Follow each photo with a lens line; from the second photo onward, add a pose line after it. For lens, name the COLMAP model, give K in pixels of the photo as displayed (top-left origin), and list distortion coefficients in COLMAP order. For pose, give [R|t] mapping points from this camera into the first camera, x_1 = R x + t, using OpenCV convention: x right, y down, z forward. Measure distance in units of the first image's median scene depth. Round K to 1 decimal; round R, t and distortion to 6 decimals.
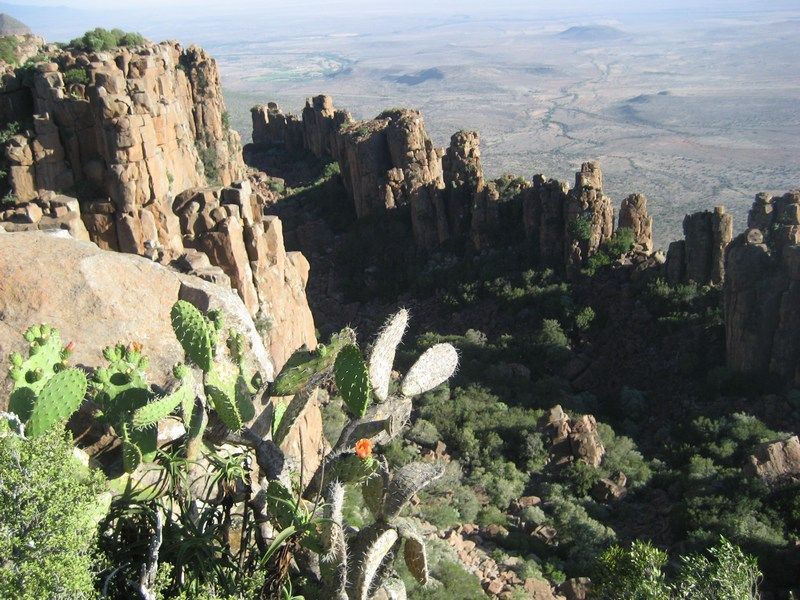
lens RADIAL K [[835.9, 0, 400.0], [0, 835.9, 300.0], [0, 0, 1]] dist [-0.147419, 0.185731]
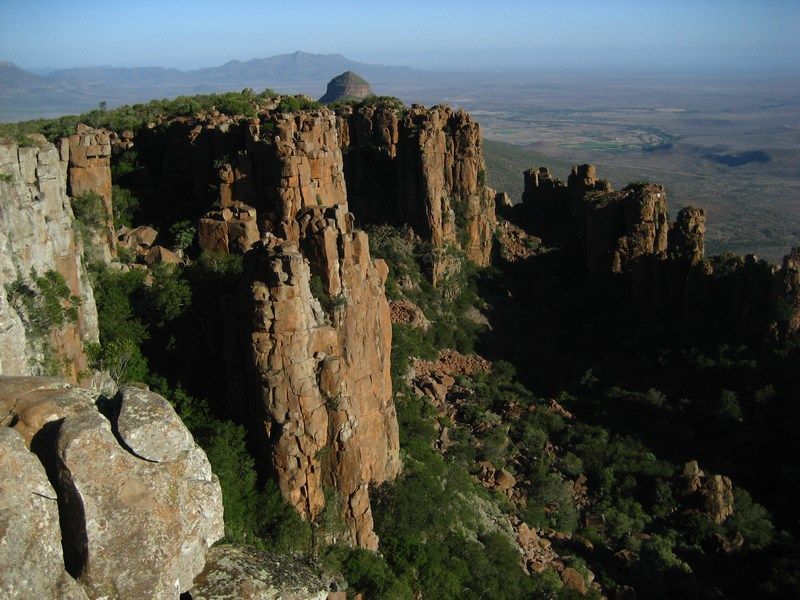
lens RADIAL K [[835.9, 0, 400.0], [0, 835.9, 300.0], [0, 0, 1]] dist [-0.147419, 0.185731]
pose [[0.928290, 0.129054, -0.348743, 0.133287], [-0.155644, 0.986587, -0.049203, 0.024655], [0.337716, 0.099954, 0.935926, -0.102607]]
